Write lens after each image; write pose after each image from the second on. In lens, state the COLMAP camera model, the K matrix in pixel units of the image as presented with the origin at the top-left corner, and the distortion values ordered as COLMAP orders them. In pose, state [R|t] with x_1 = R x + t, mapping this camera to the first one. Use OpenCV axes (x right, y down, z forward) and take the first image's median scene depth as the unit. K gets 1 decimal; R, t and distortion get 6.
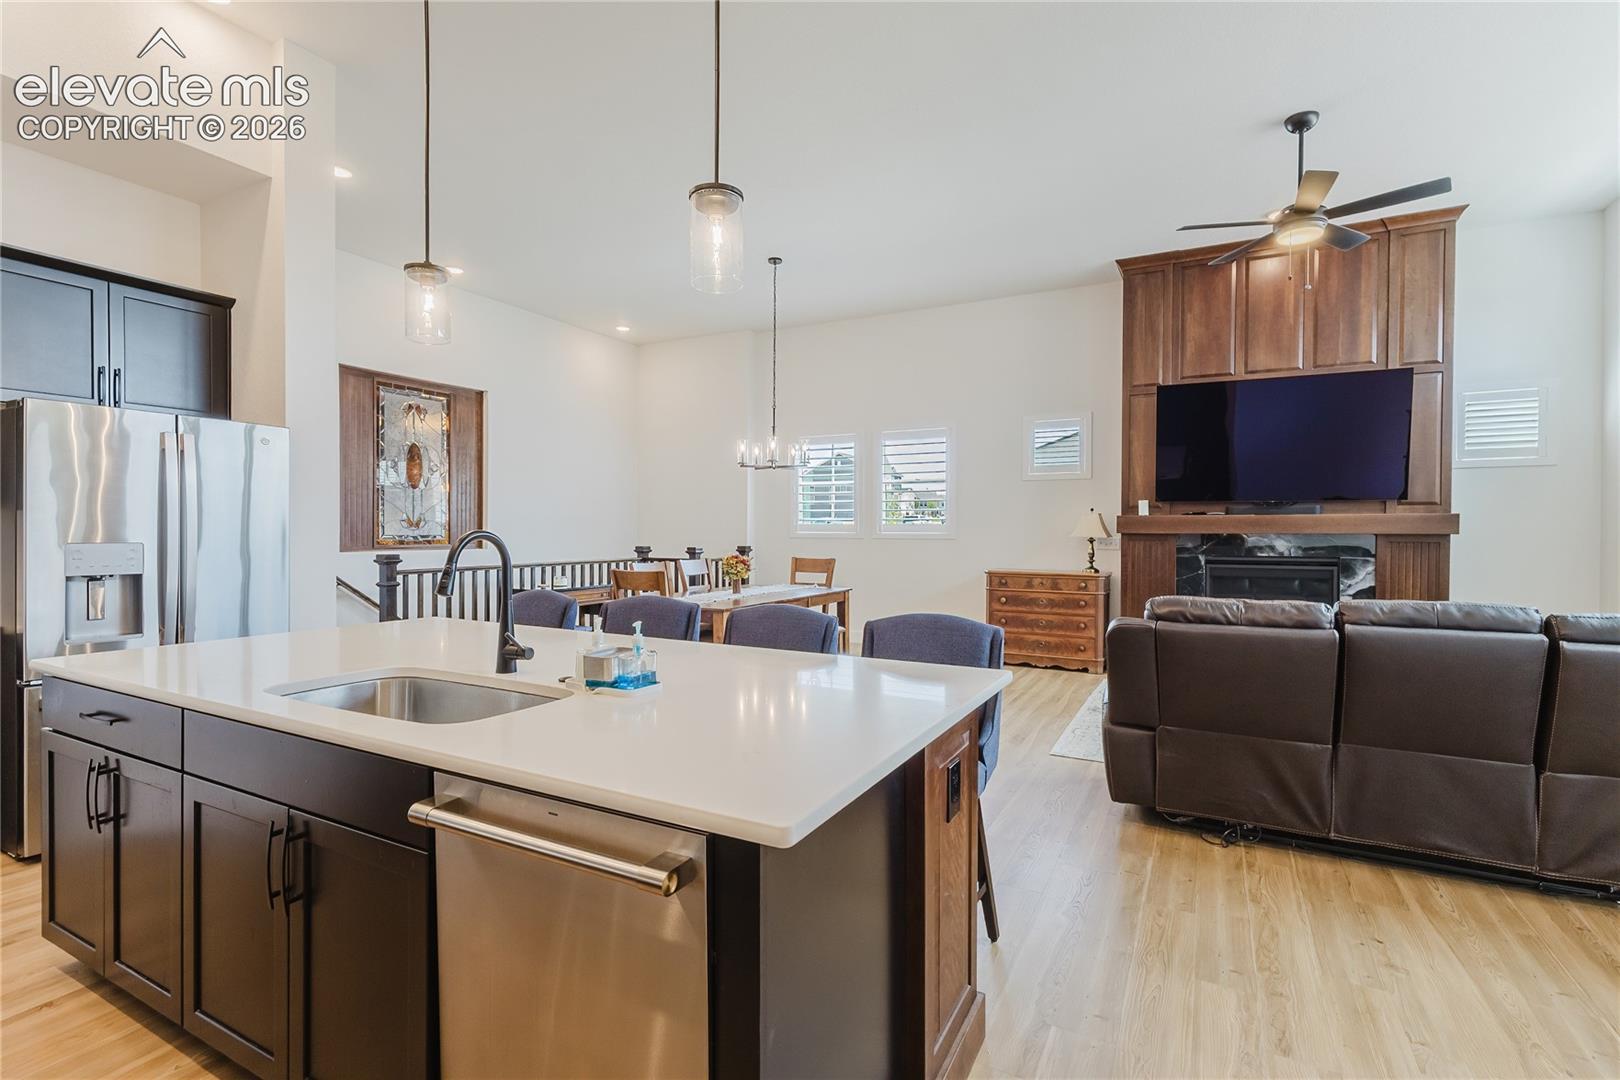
lens RADIAL K [[740.5, 0, 812.3], [0, 740.5, 546.7], [0, 0, 1]] dist [-0.001578, 0.002291]
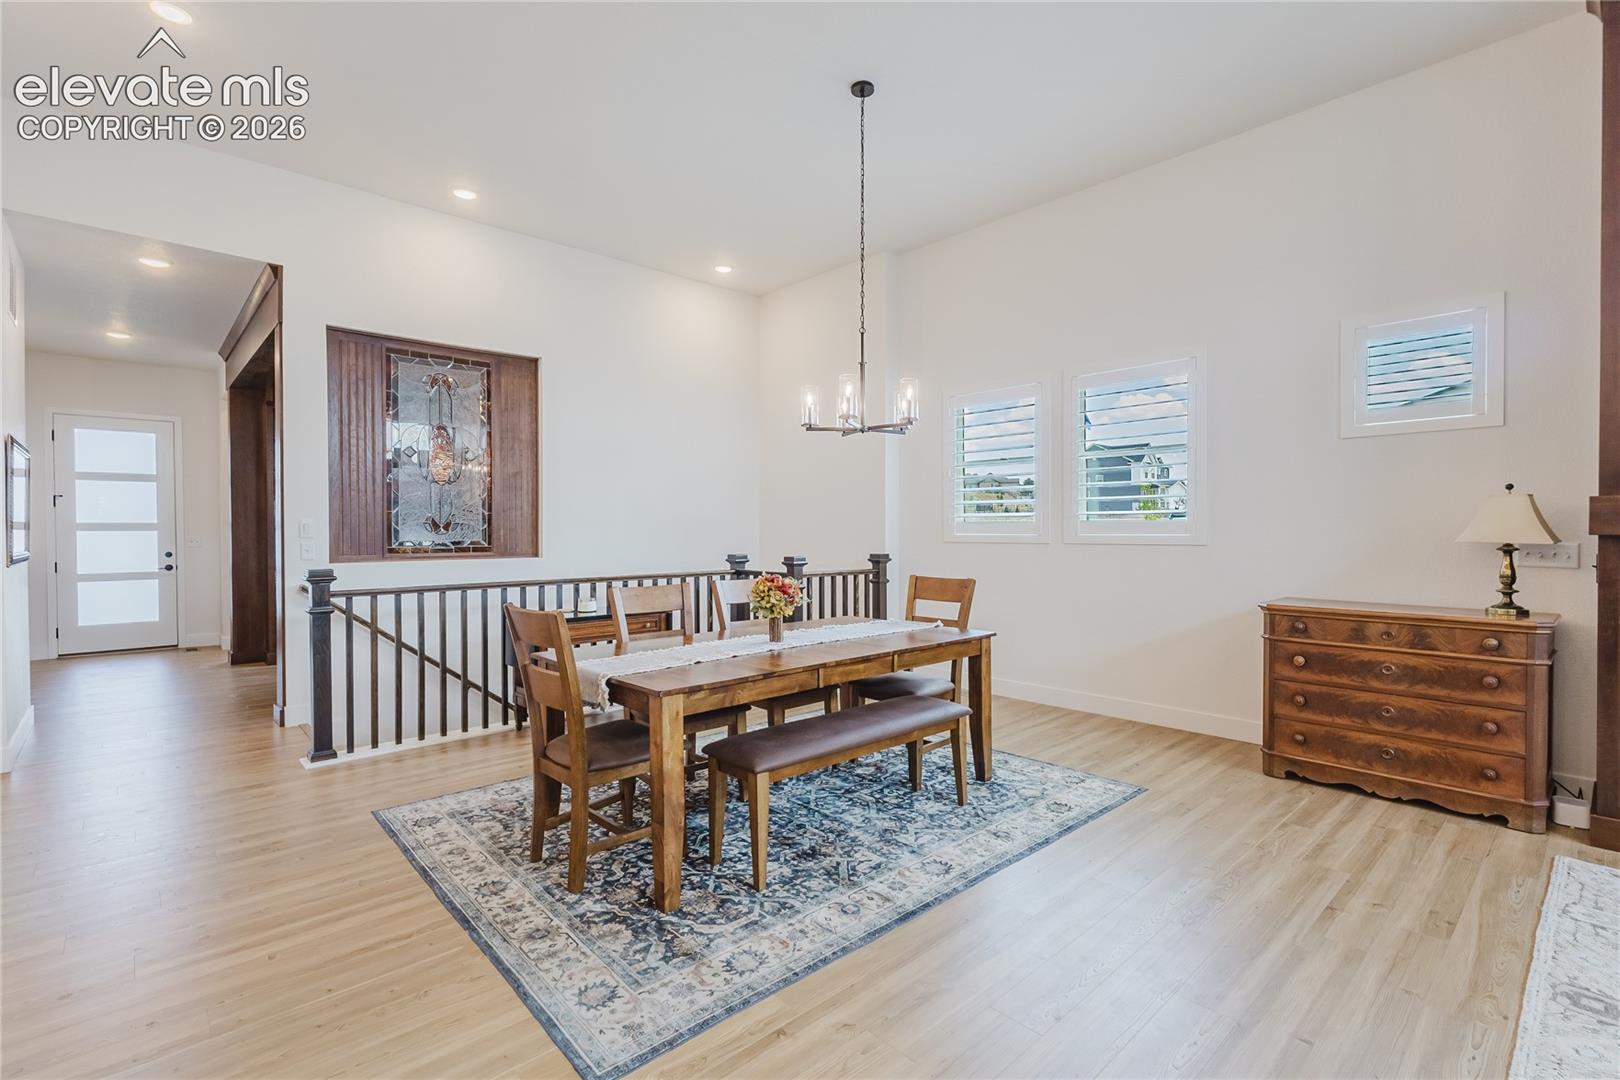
lens RADIAL K [[740.5, 0, 813.6], [0, 740.5, 542.2], [0, 0, 1]] dist [-0.001578, 0.002291]
pose [[0.946046, -0.001298, -0.324030, 0.109634], [-0.000236, 0.999989, -0.004695, -0.011792], [0.324033, 0.004519, 0.946035, 0.420671]]
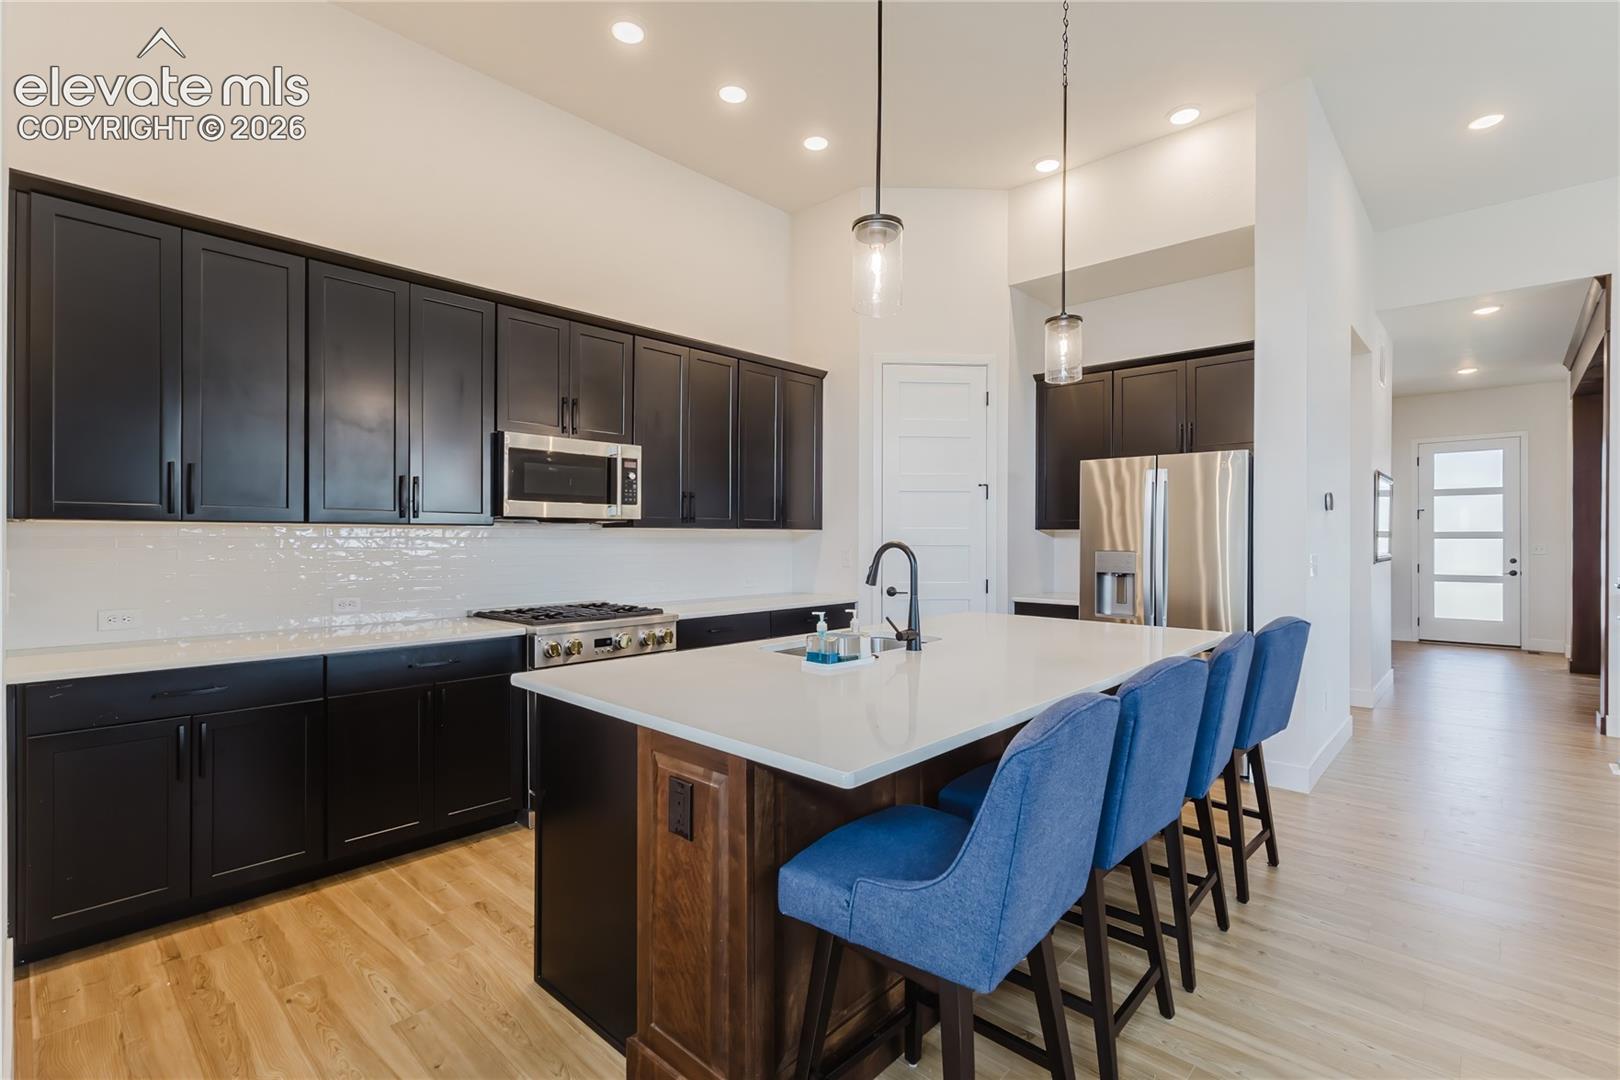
lens RADIAL K [[740.5, 0, 822.4], [0, 740.5, 540.8], [0, 0, 1]] dist [-0.001578, 0.002291]
pose [[-0.248285, -0.003235, -0.968682, 0.288218], [-0.021313, 0.999771, 0.002124, -0.009005], [0.968453, 0.021173, -0.248297, 0.370627]]
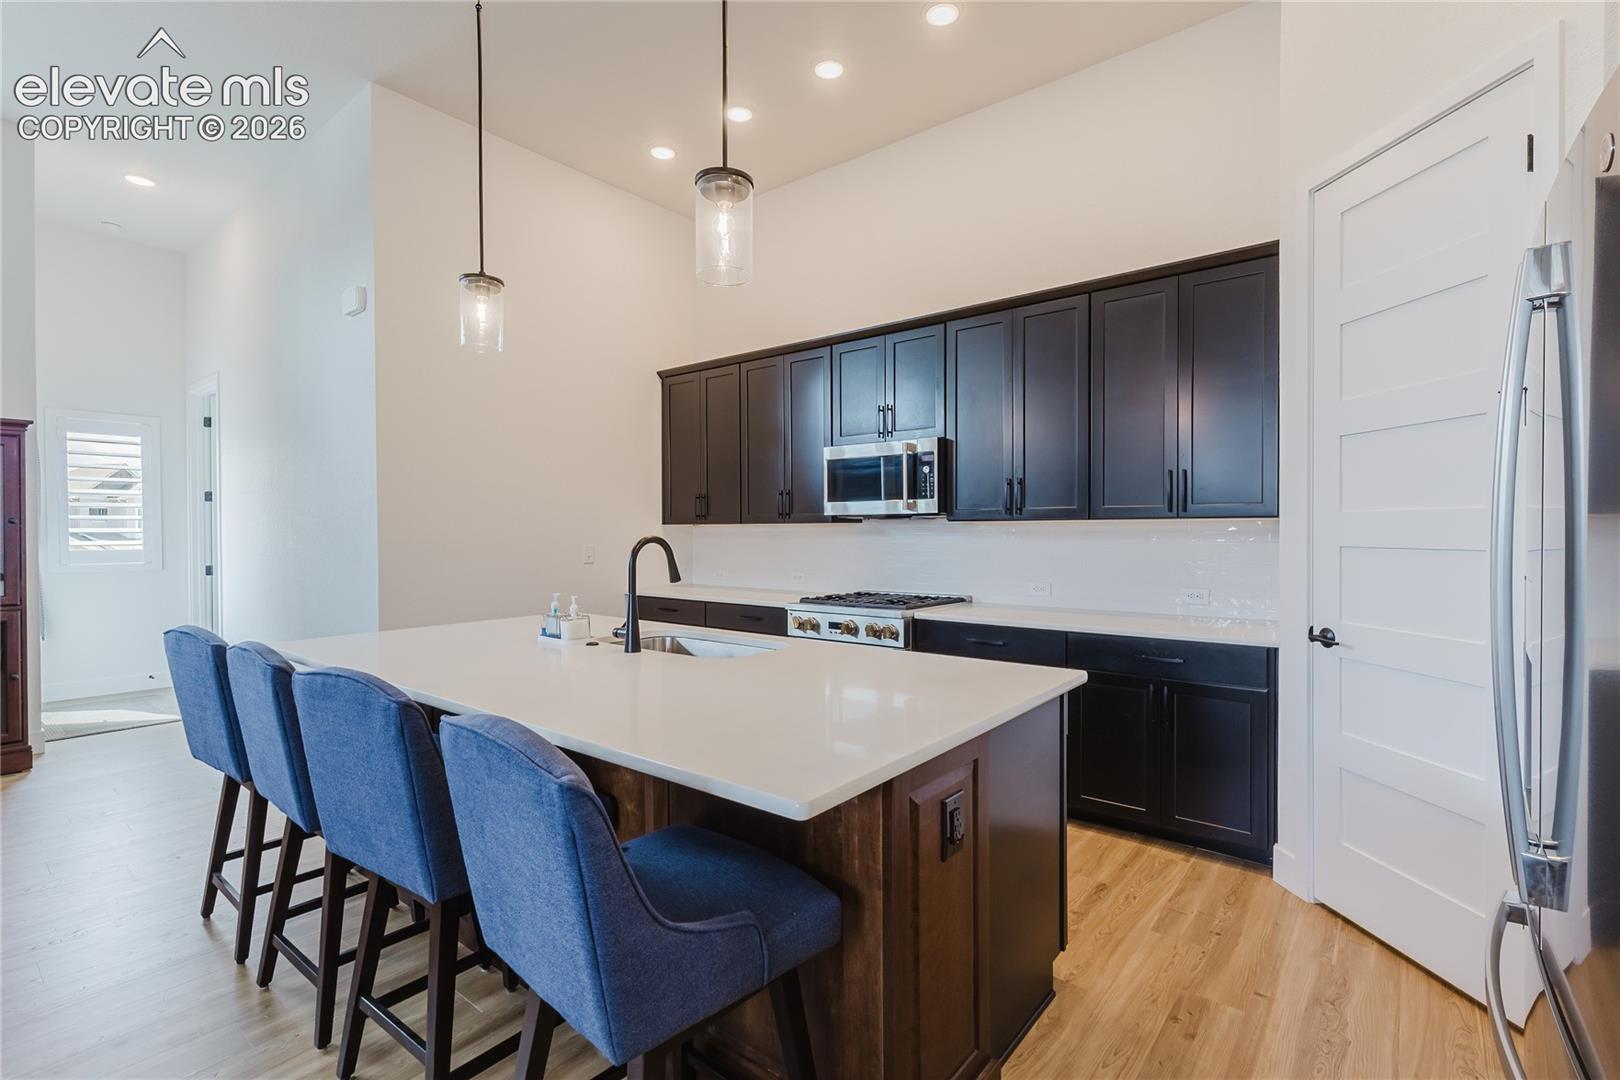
lens RADIAL K [[740.5, 0, 816.2], [0, 740.5, 540.0], [0, 0, 1]] dist [-0.001578, 0.002291]
pose [[-0.983204, -0.007769, 0.182343, -0.299463], [-0.002078, 0.999505, 0.031380, -0.019646], [-0.182497, 0.030474, -0.982734, 0.684045]]
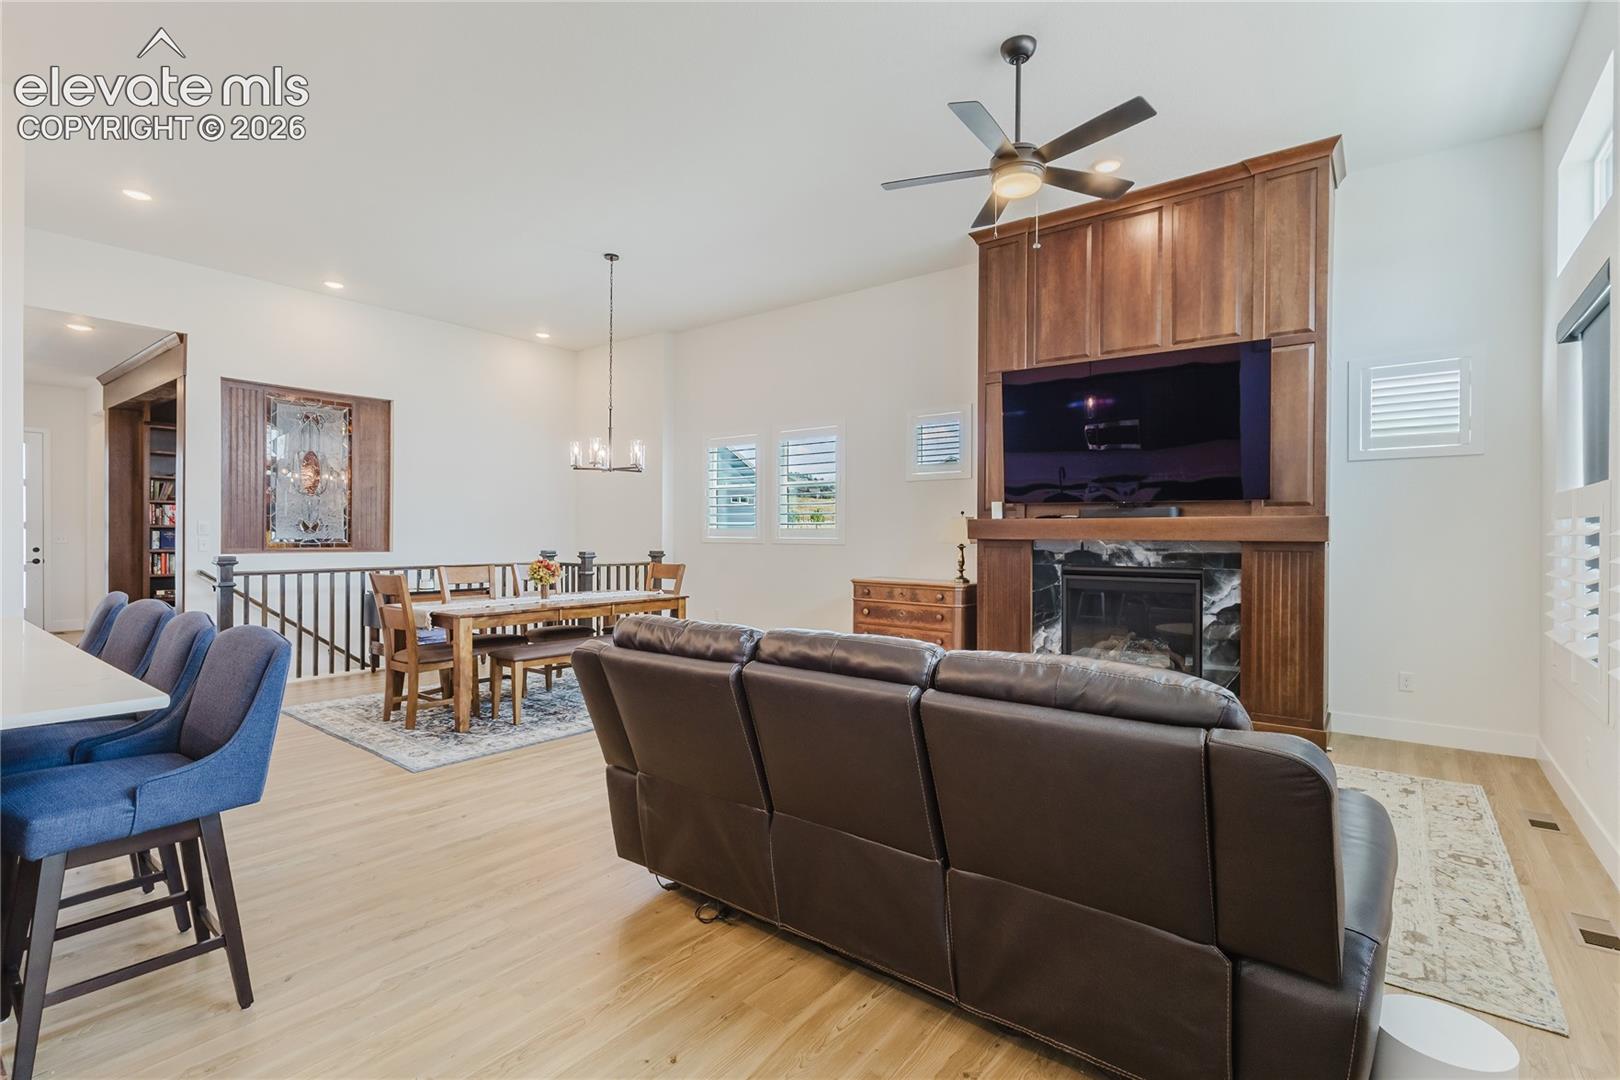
lens RADIAL K [[740.5, 0, 812.5], [0, 740.5, 544.5], [0, 0, 1]] dist [-0.001578, 0.002291]
pose [[0.986234, 0.004719, -0.165290, 0.377976], [-0.006540, 0.999924, -0.010471, -0.000953], [0.165228, 0.011407, 0.986189, 0.091406]]
